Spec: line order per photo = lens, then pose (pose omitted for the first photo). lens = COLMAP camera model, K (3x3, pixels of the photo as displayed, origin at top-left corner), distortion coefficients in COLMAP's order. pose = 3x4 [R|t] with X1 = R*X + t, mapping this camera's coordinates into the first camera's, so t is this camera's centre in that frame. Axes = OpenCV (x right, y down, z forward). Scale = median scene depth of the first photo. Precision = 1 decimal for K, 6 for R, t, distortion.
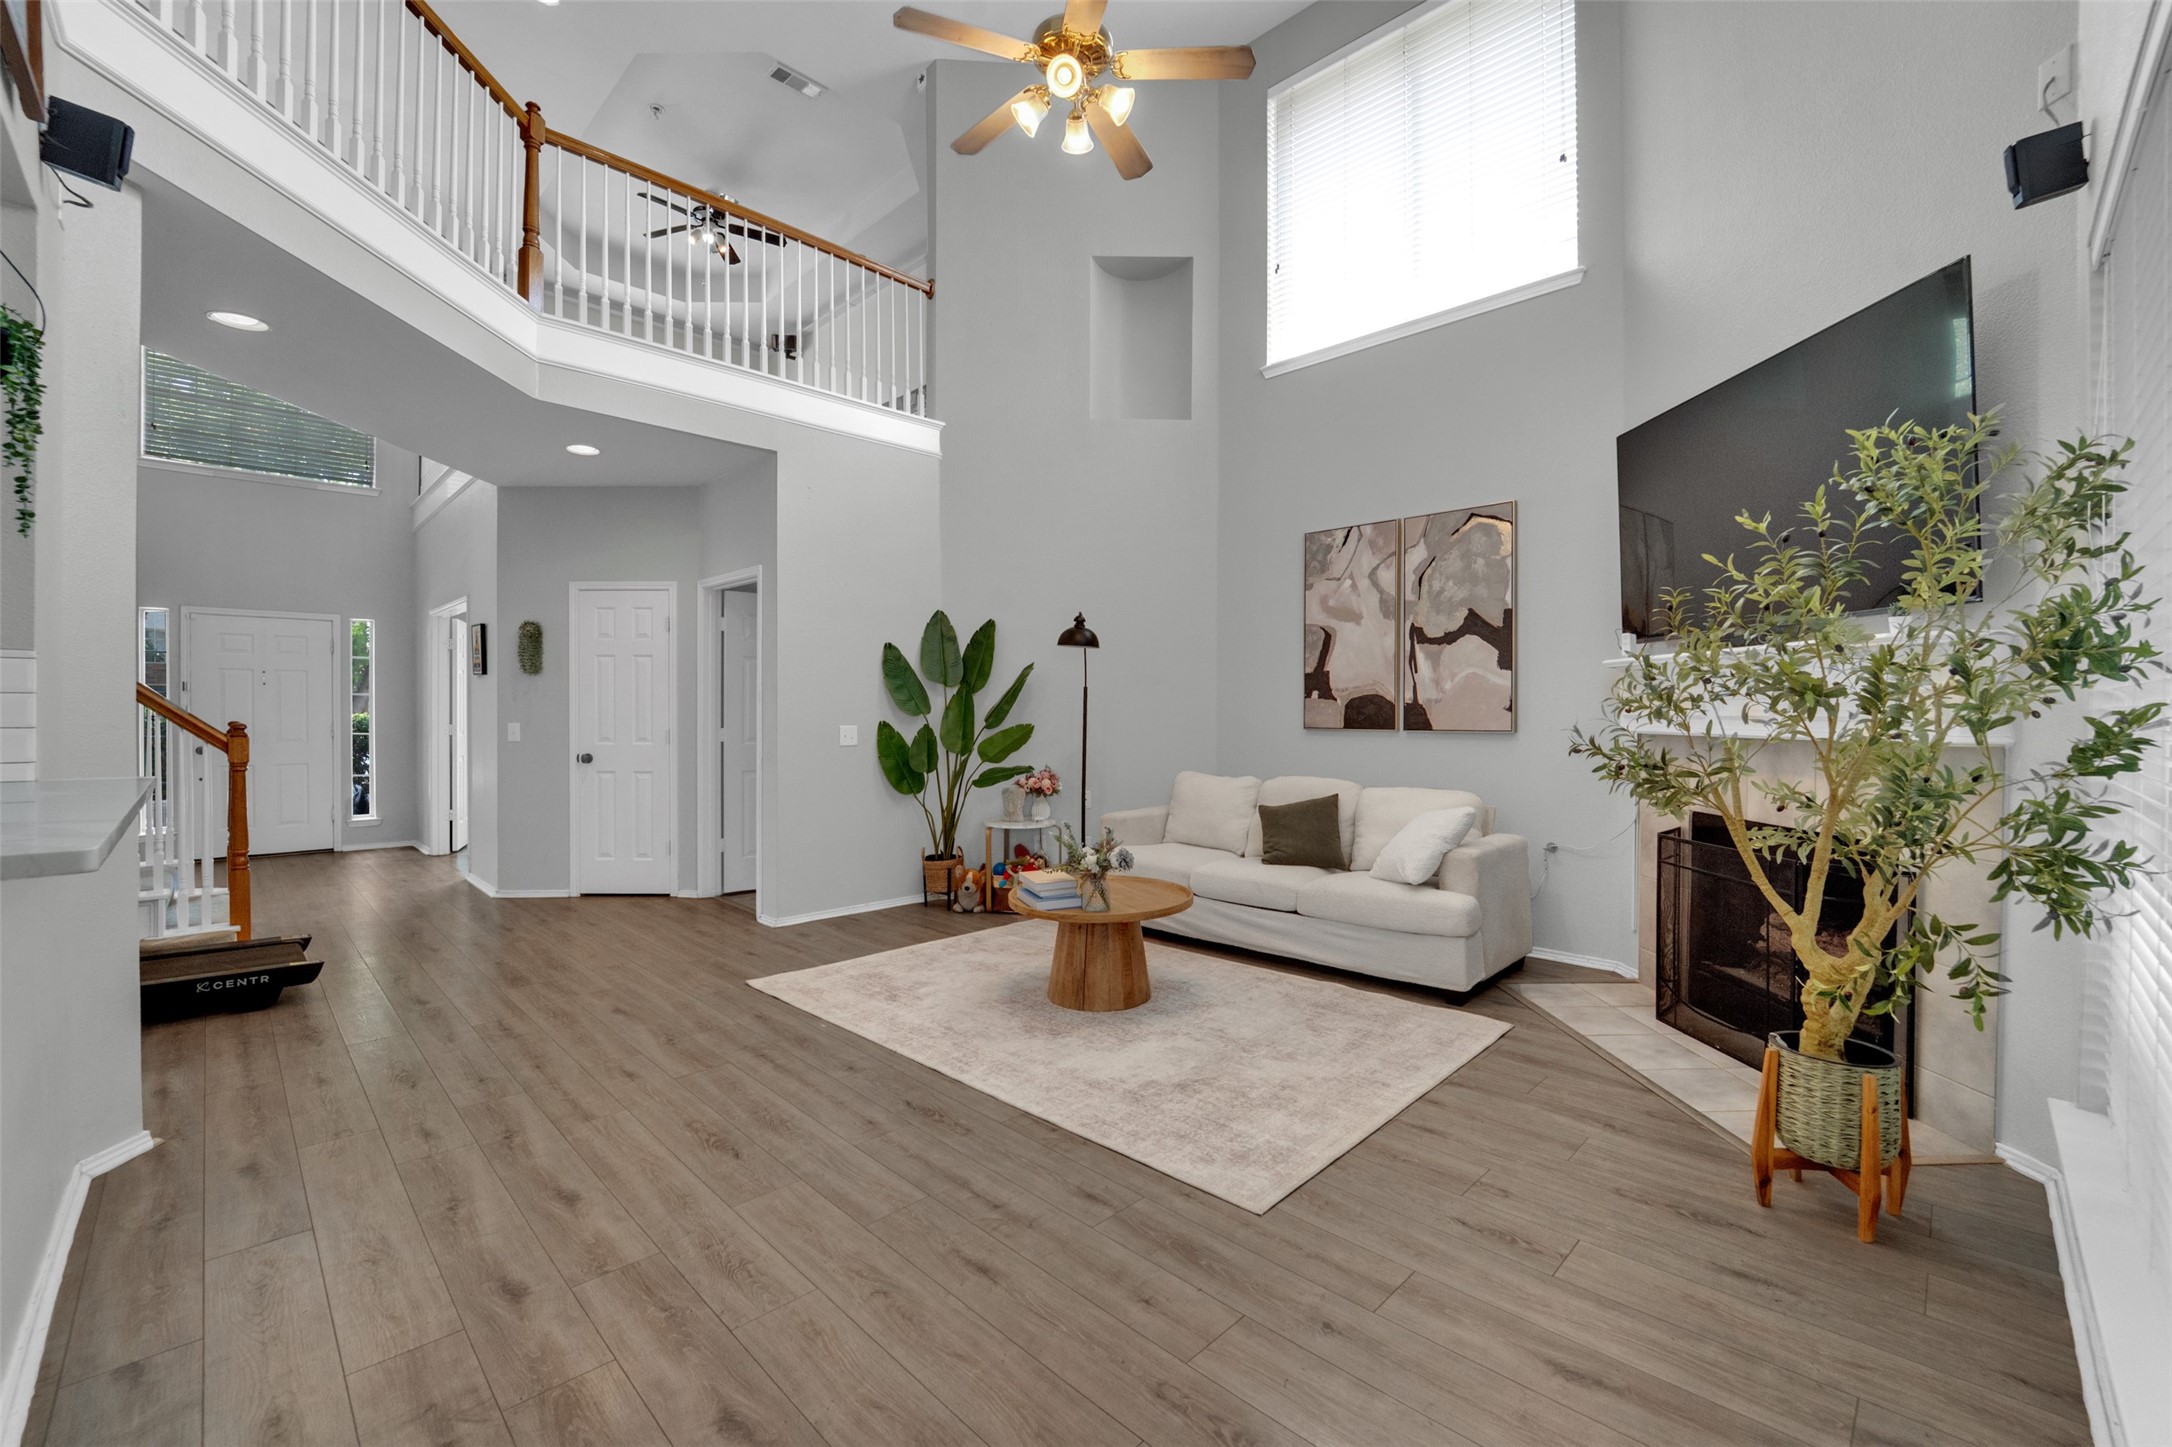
lens RADIAL K [[894.0, 0, 1090.1], [0, 894.0, 721.5], [0, 0, 1]] dist [-0.021488, 0.000117]
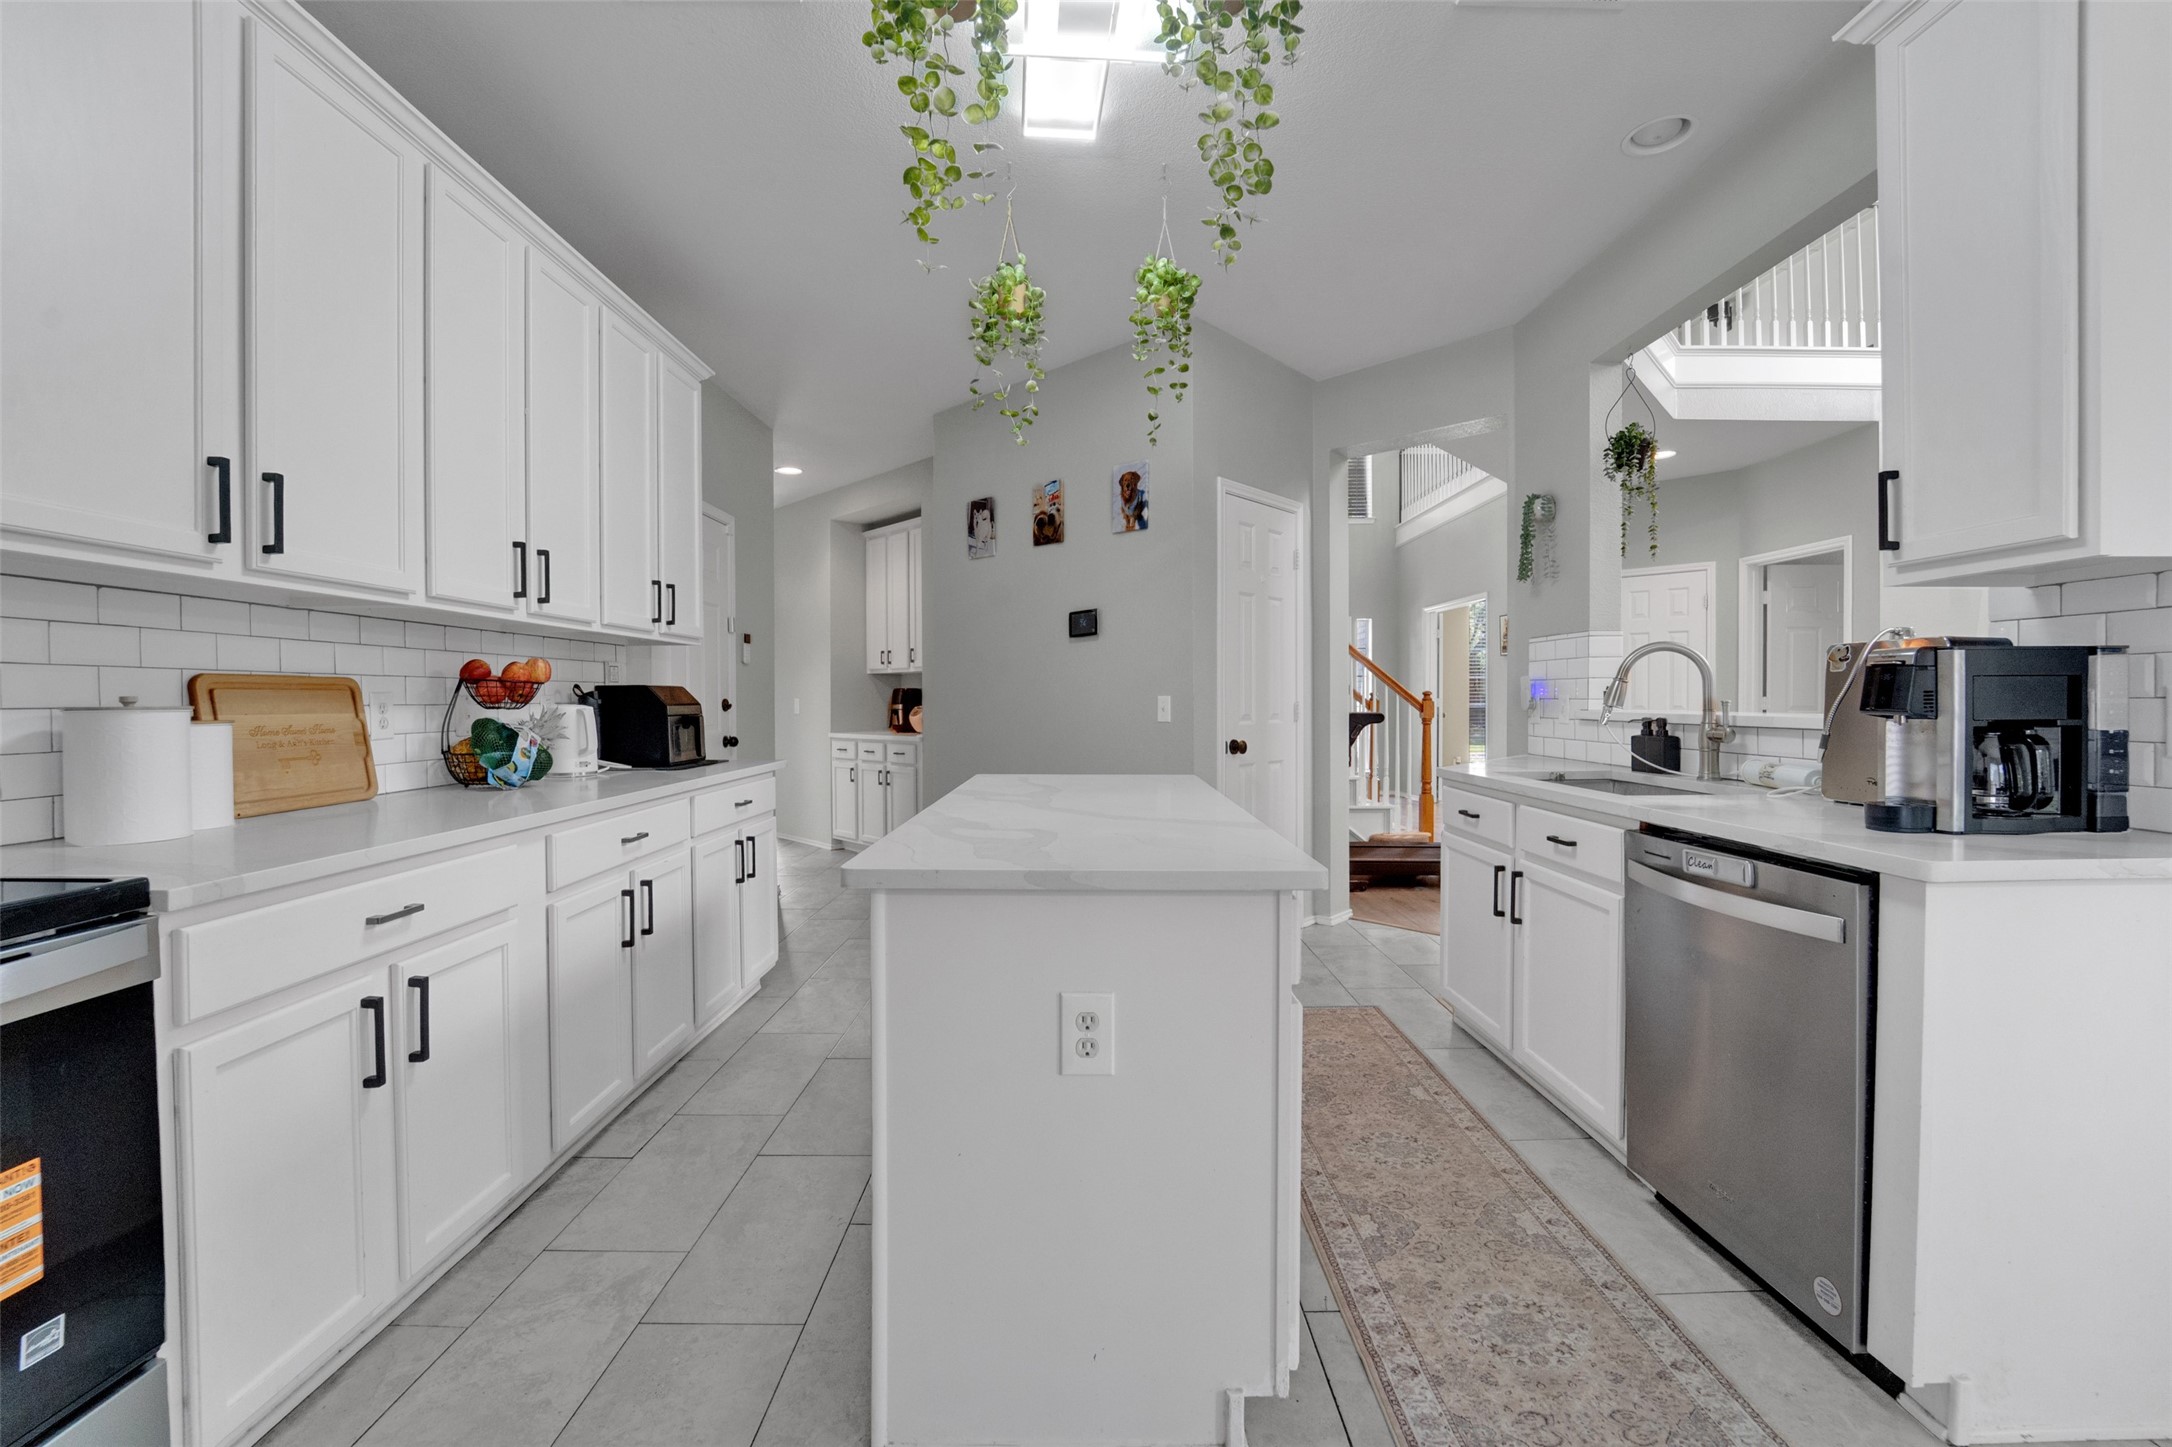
lens RADIAL K [[894.0, 0, 1093.3], [0, 894.0, 717.9], [0, 0, 1]] dist [-0.021488, 0.000117]
pose [[0.709171, 0.012085, -0.704933, -0.292854], [-0.003841, 0.999904, 0.013277, 0.026547], [0.705026, -0.006708, 0.709149, -0.364349]]
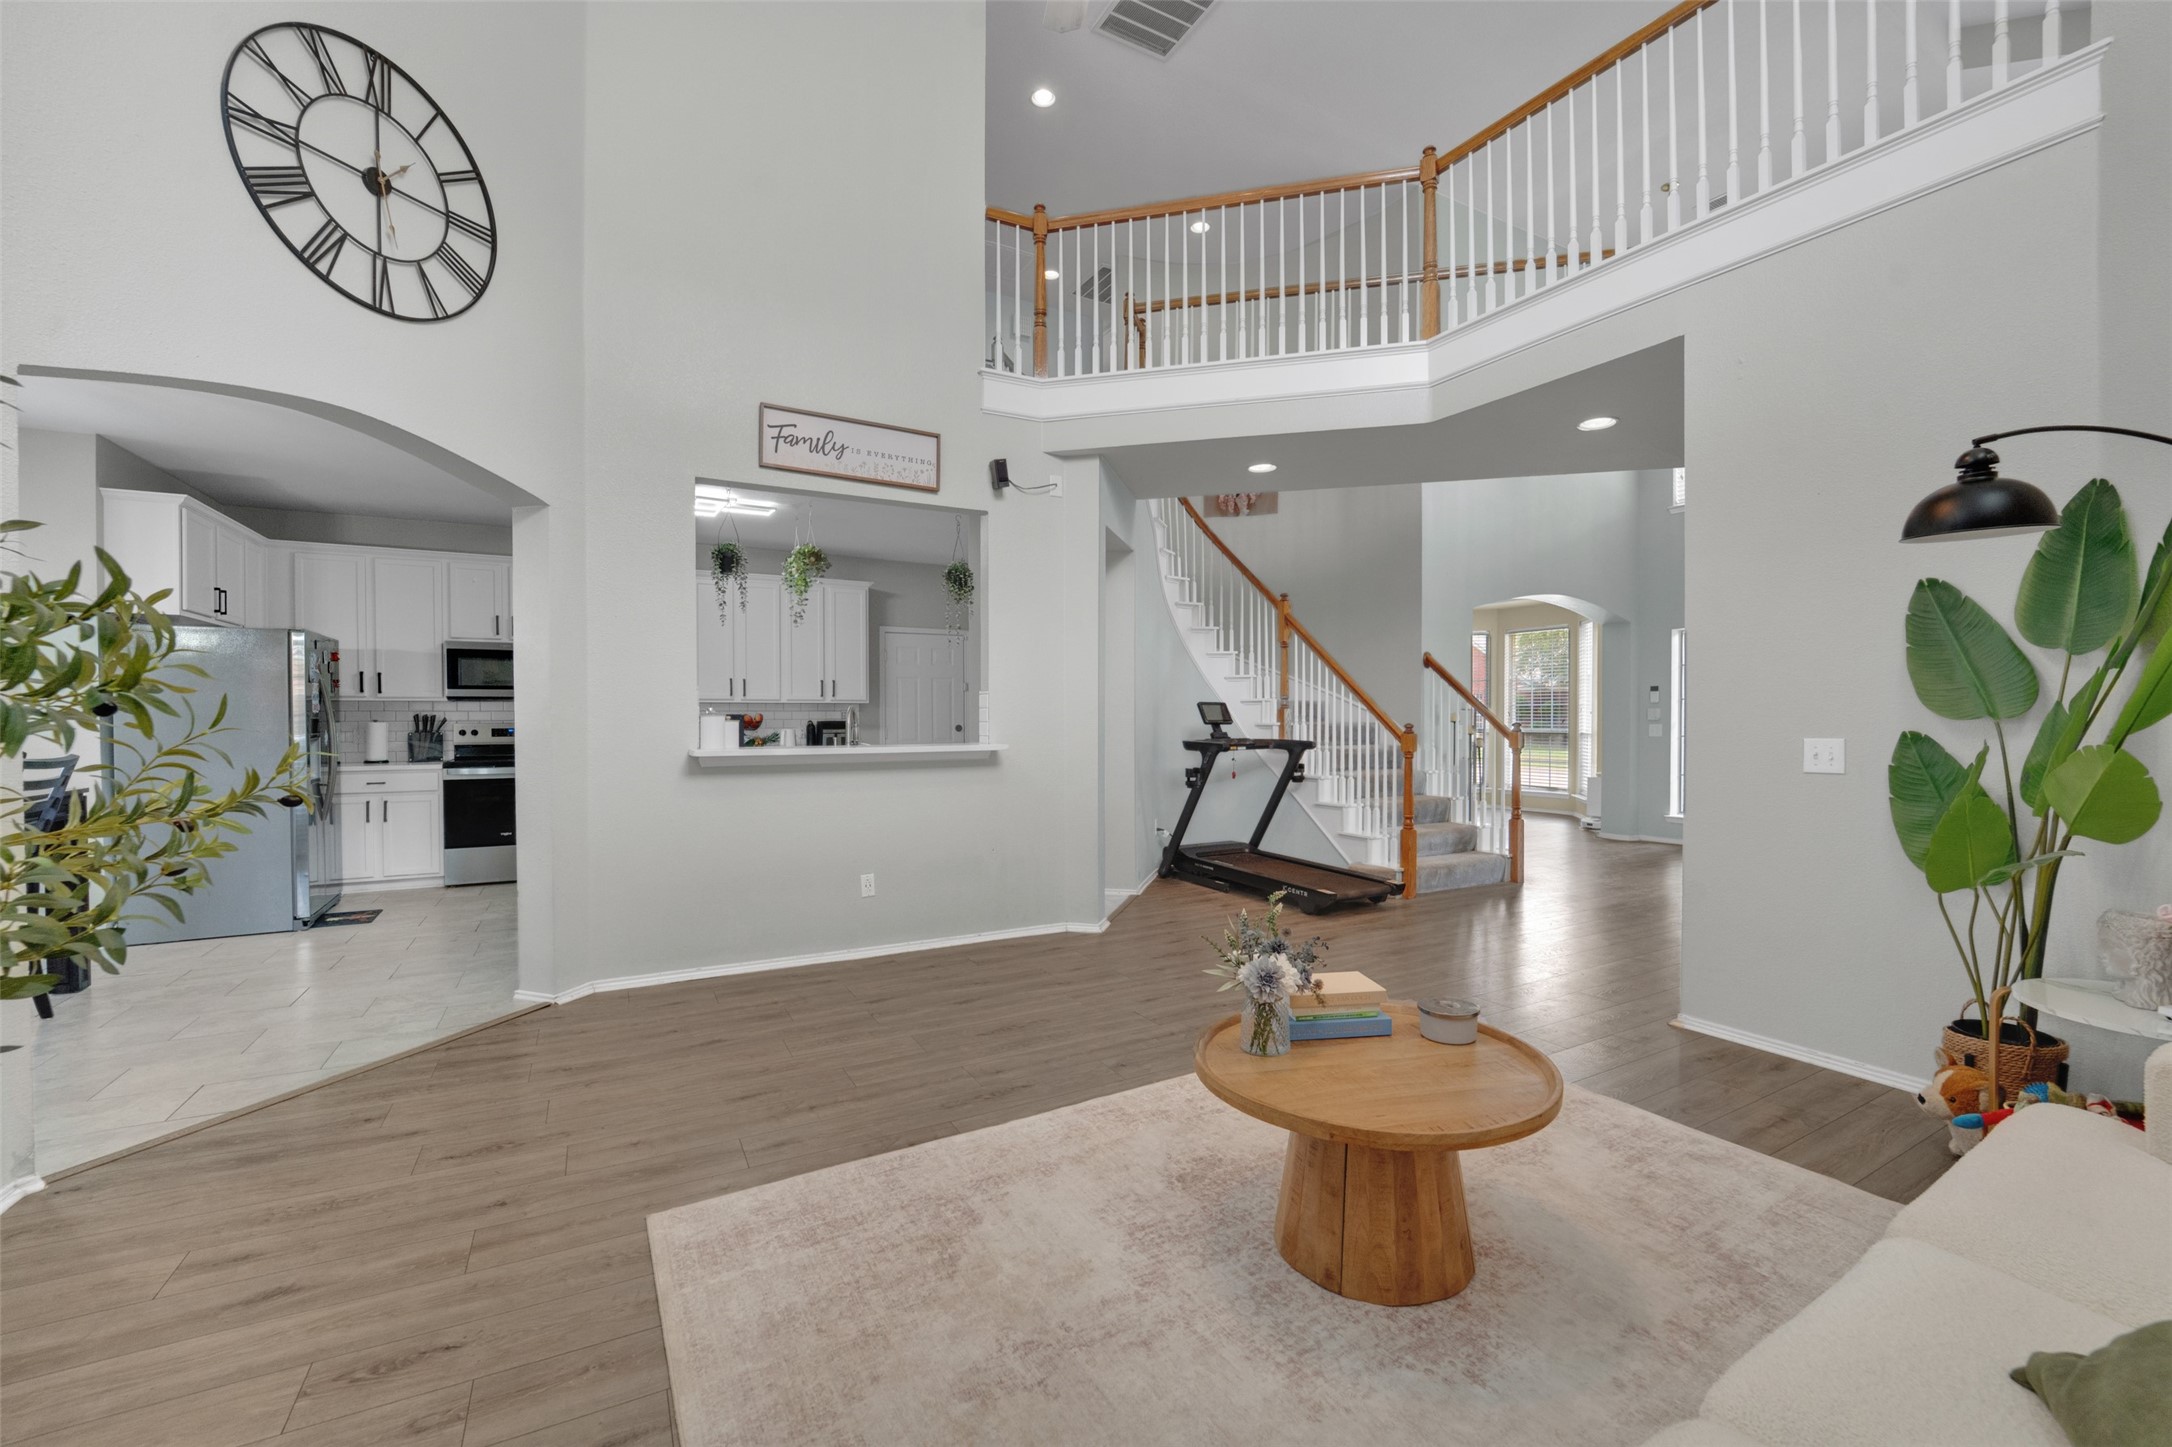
lens RADIAL K [[894.0, 0, 1092.8], [0, 894.0, 725.0], [0, 0, 1]] dist [-0.021488, 0.000117]
pose [[-0.281255, 0.010147, -0.959579, 0.463170], [-0.010257, 0.999855, 0.013580, -0.007795], [0.959578, 0.013662, -0.281111, 0.812661]]
